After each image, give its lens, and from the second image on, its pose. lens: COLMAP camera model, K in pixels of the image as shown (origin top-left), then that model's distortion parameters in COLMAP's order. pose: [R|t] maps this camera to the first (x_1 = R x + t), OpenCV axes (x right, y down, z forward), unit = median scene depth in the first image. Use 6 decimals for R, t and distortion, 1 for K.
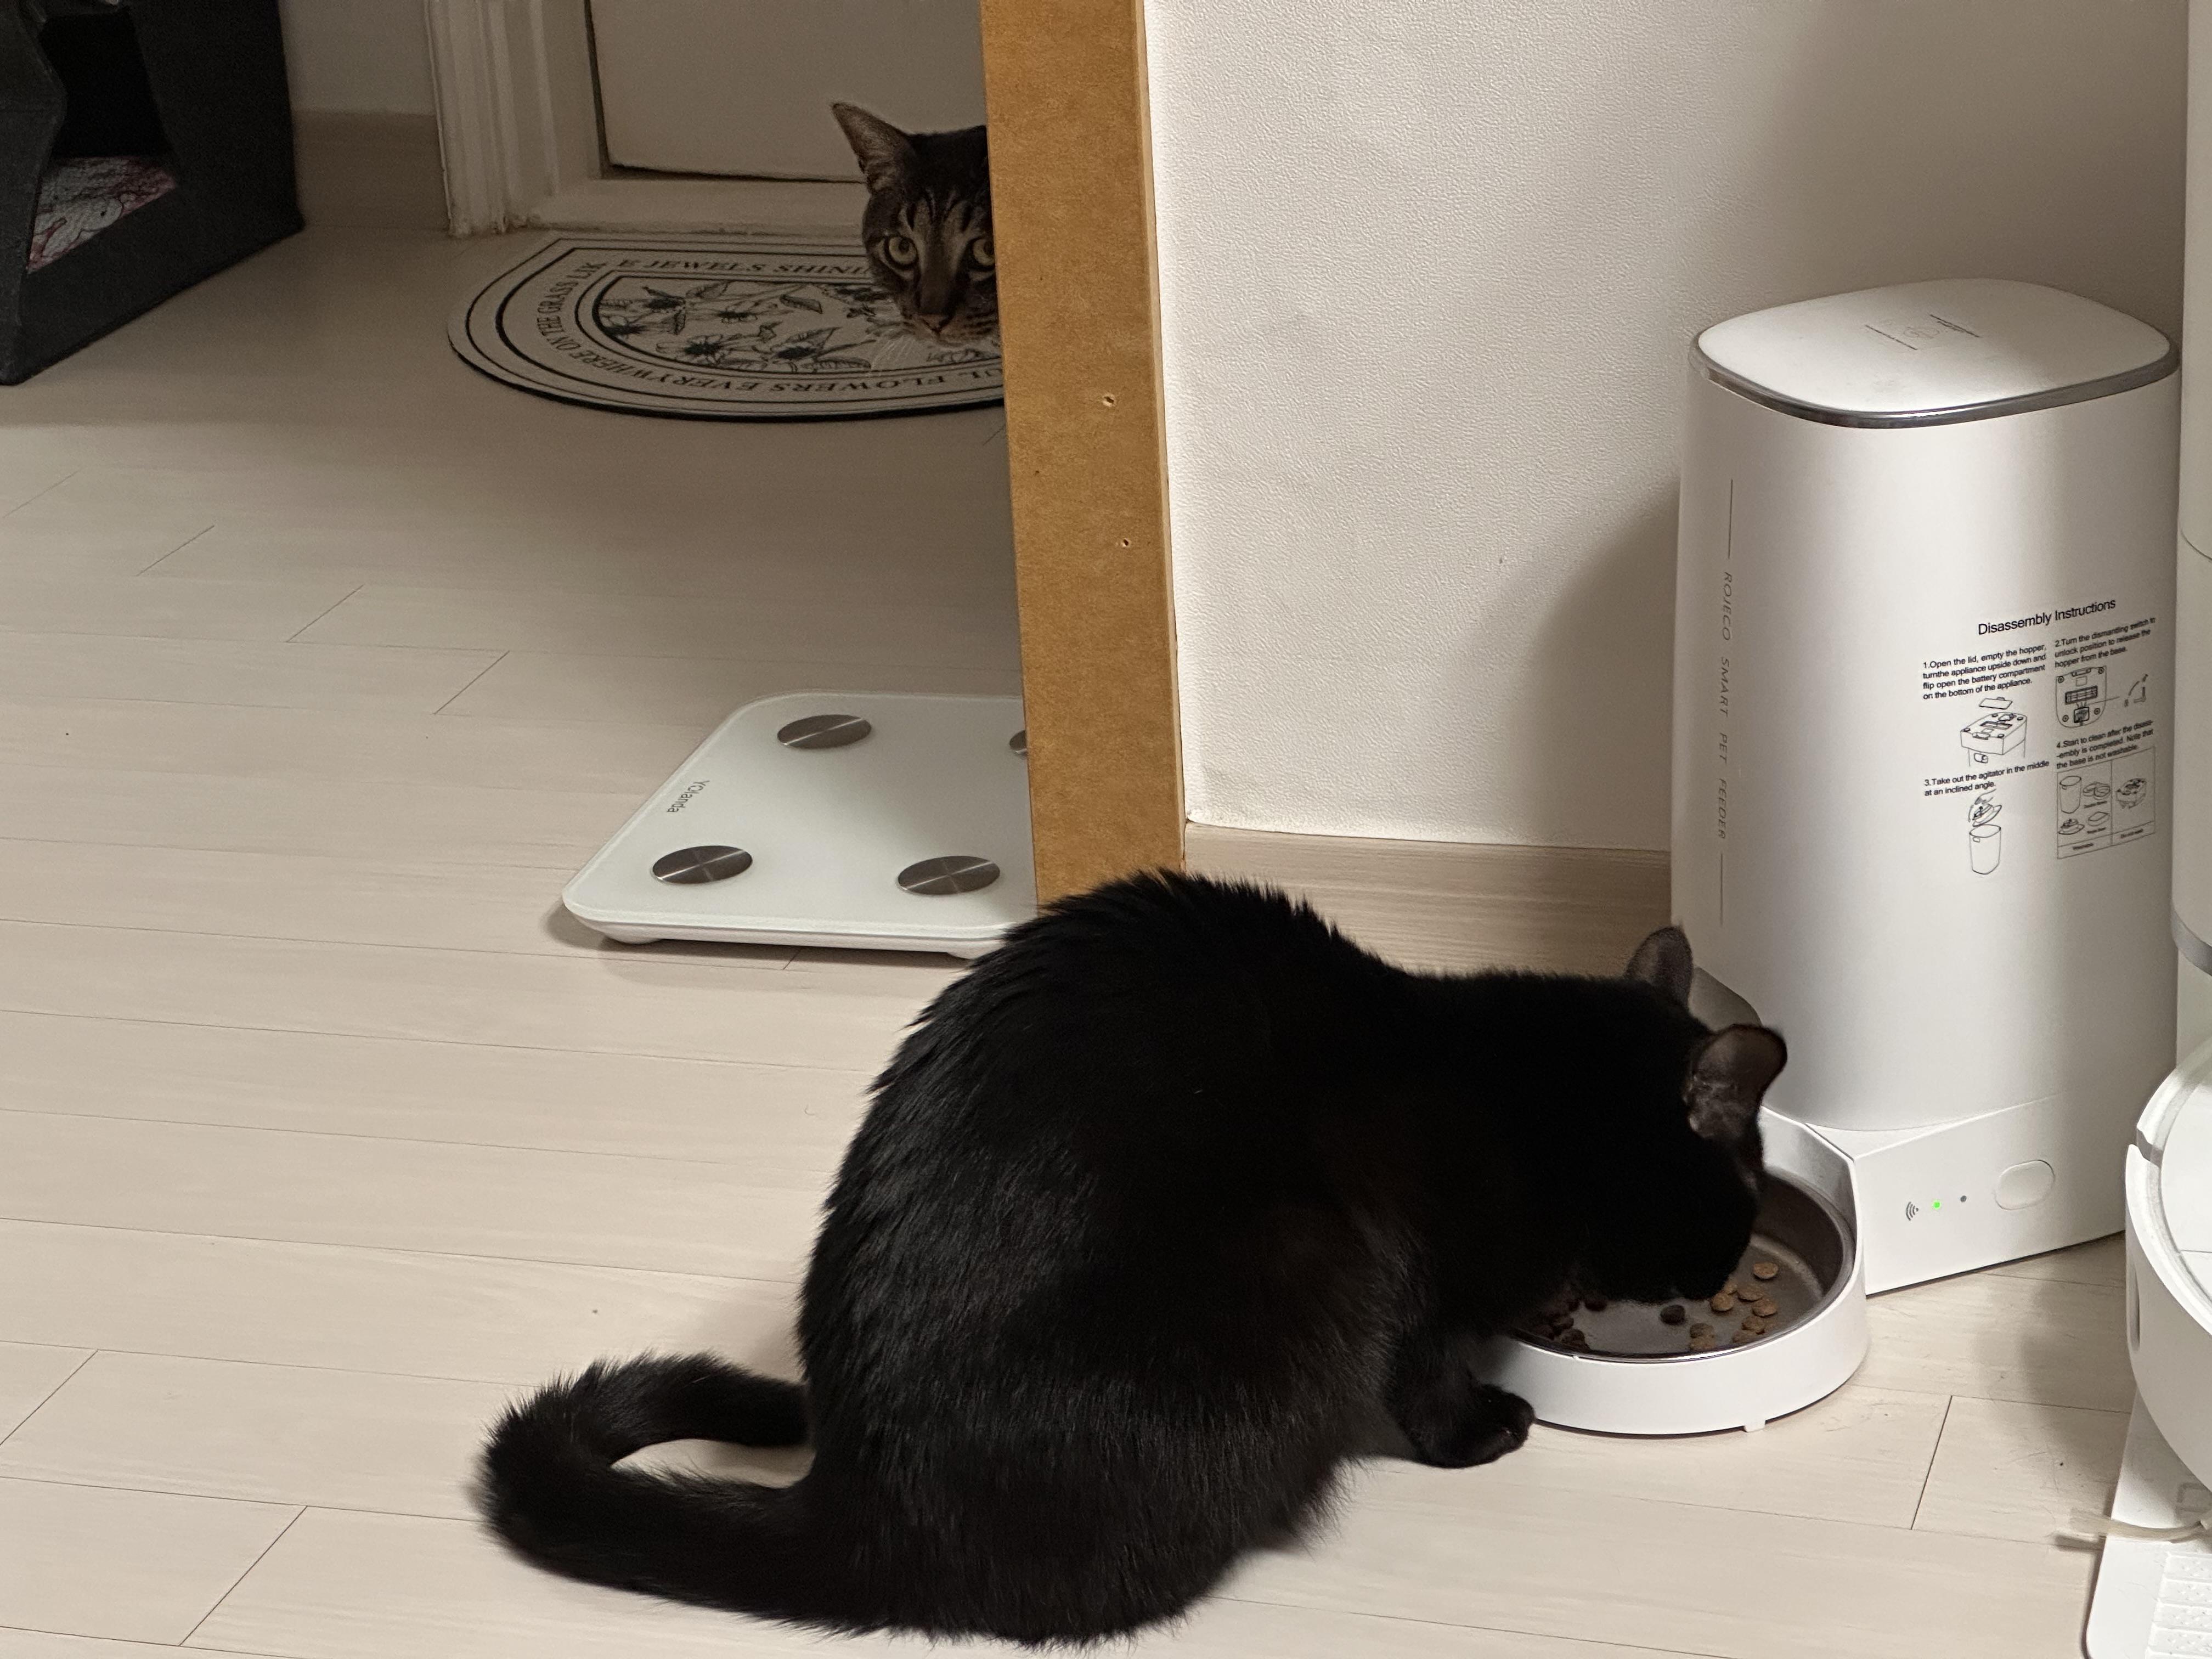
lens RADIAL K [[5050.8, 0, 1102.8], [0, 5050.8, 837.2], [0, 0, 1]] dist [0.173870, 0.000000]
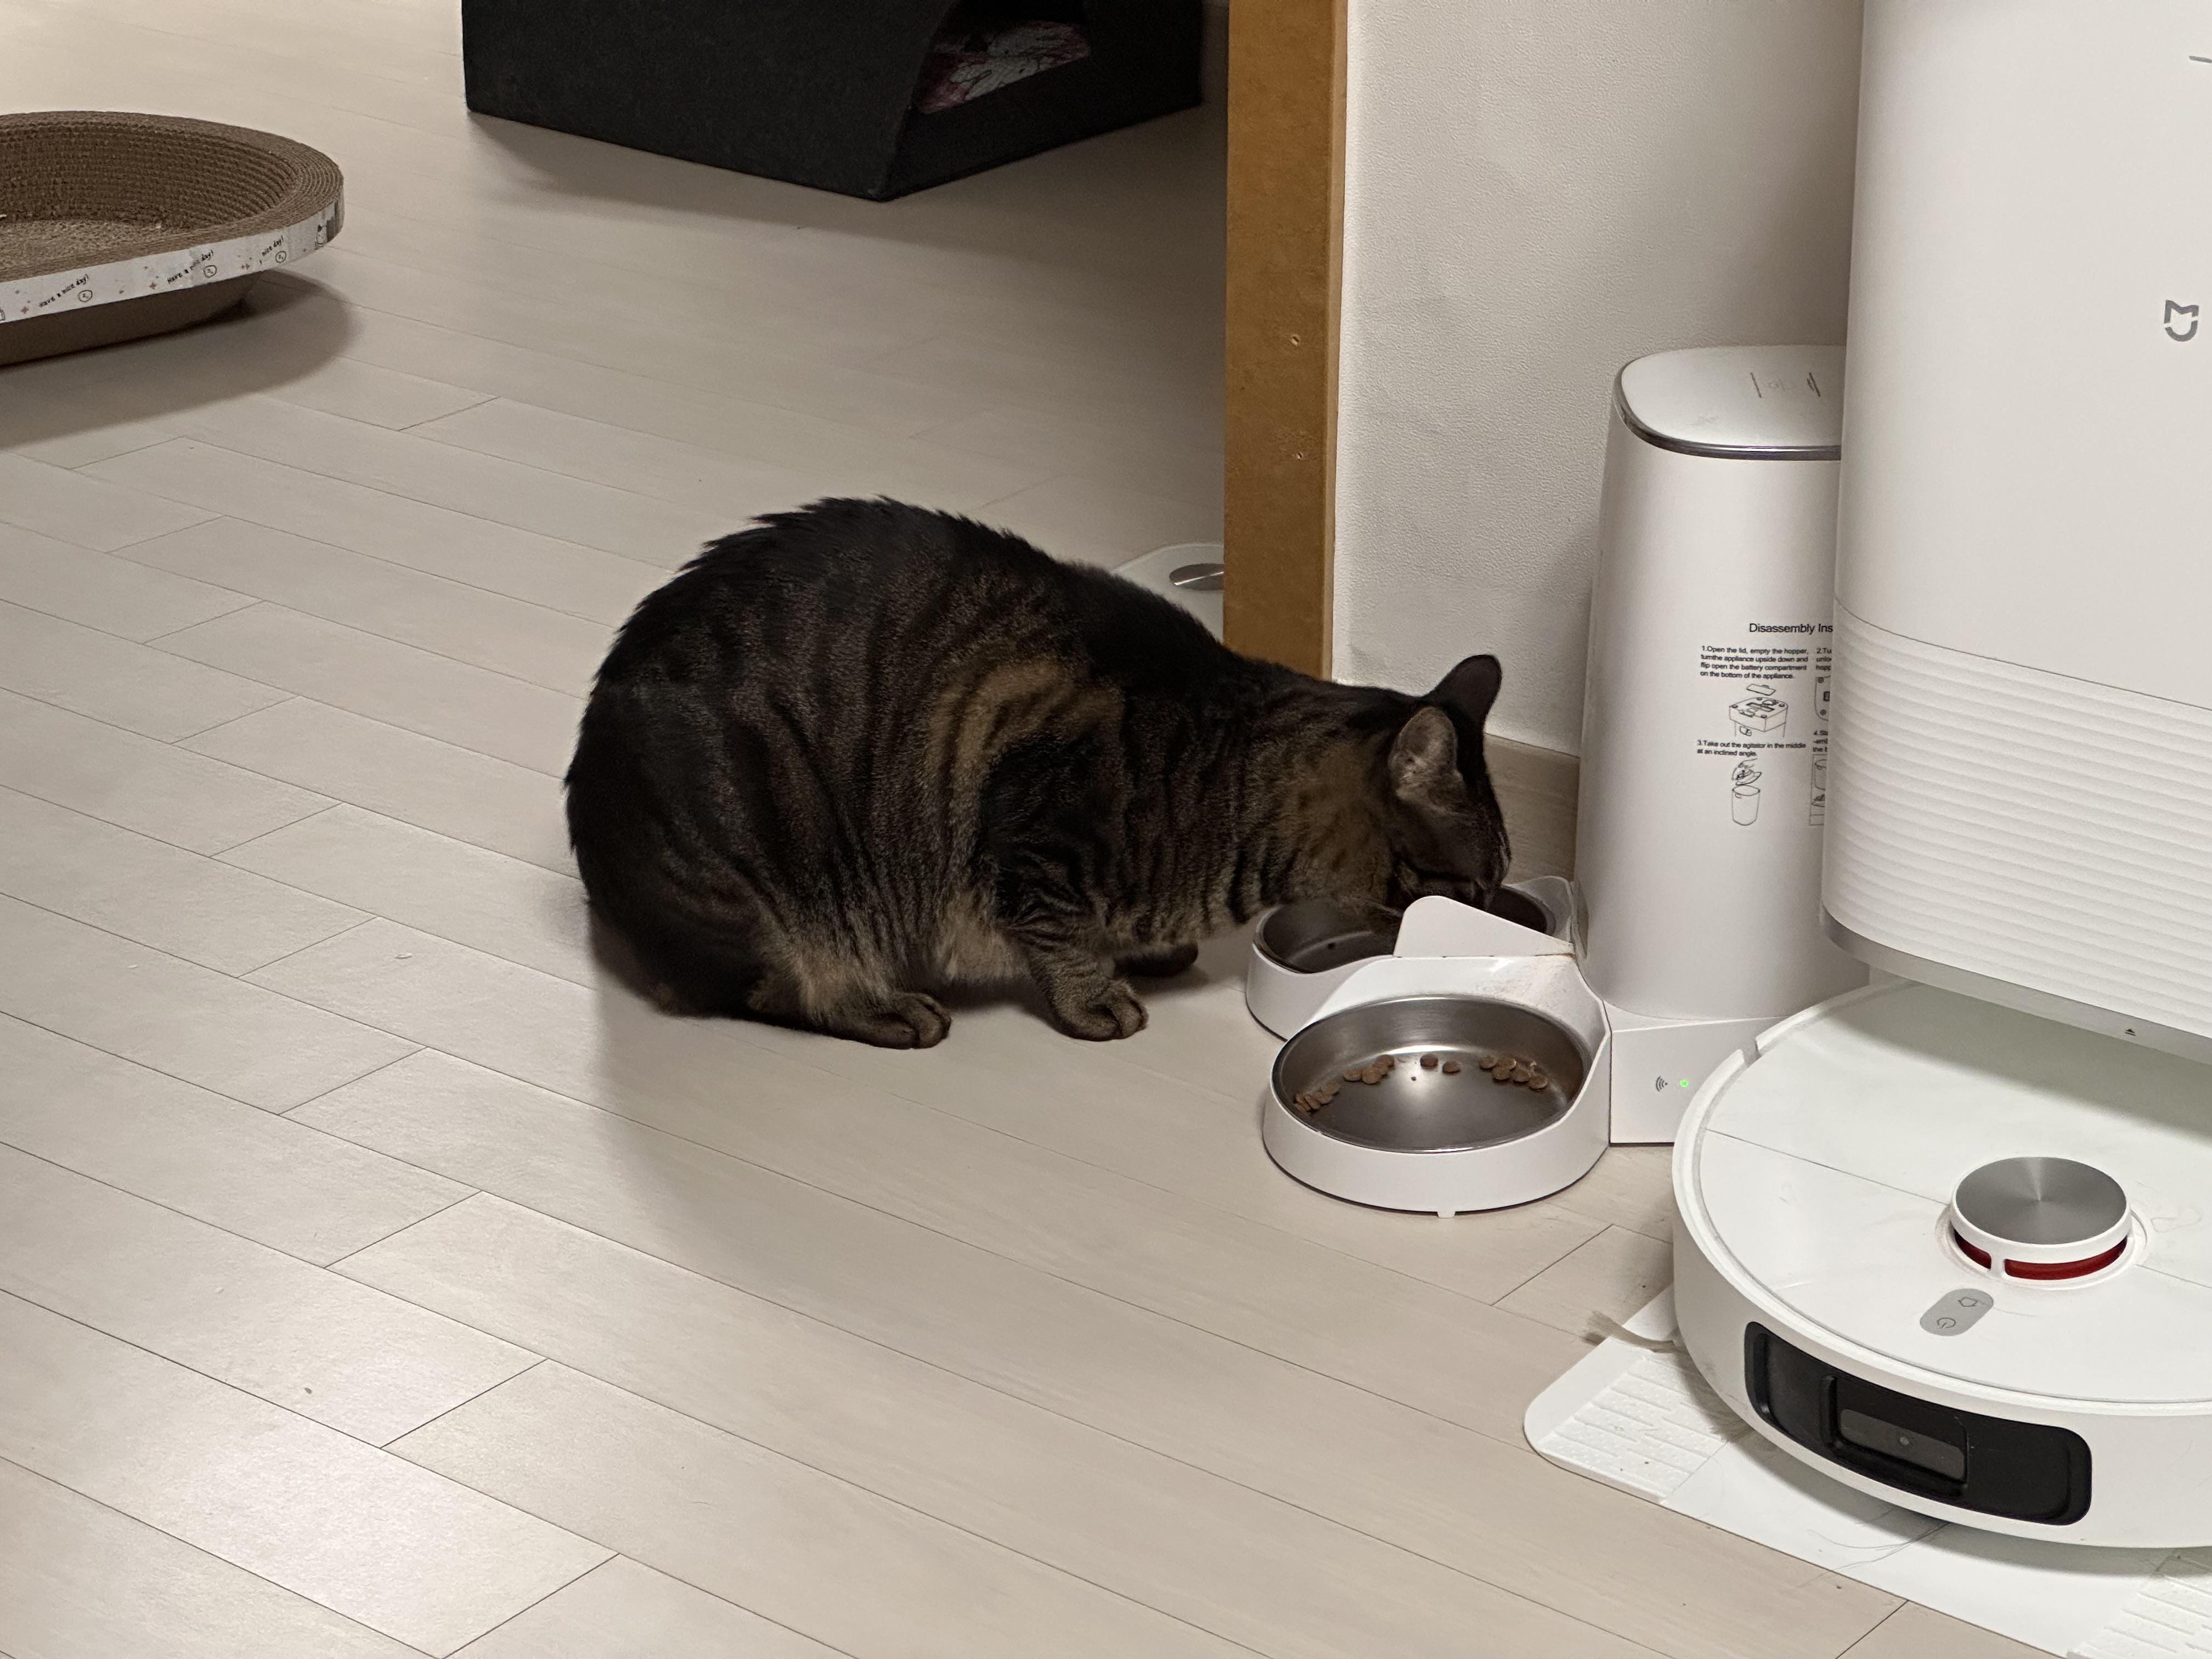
lens RADIAL K [[5050.8, 0, 1109.2], [0, 5050.8, 824.2], [0, 0, 1]] dist [0.173870, 0.000000]
pose [[0.936029, 0.187367, -0.297897, 0.400624], [-0.179972, 0.982279, 0.052324, -0.030020], [0.302422, 0.004636, 0.953163, -0.226155]]
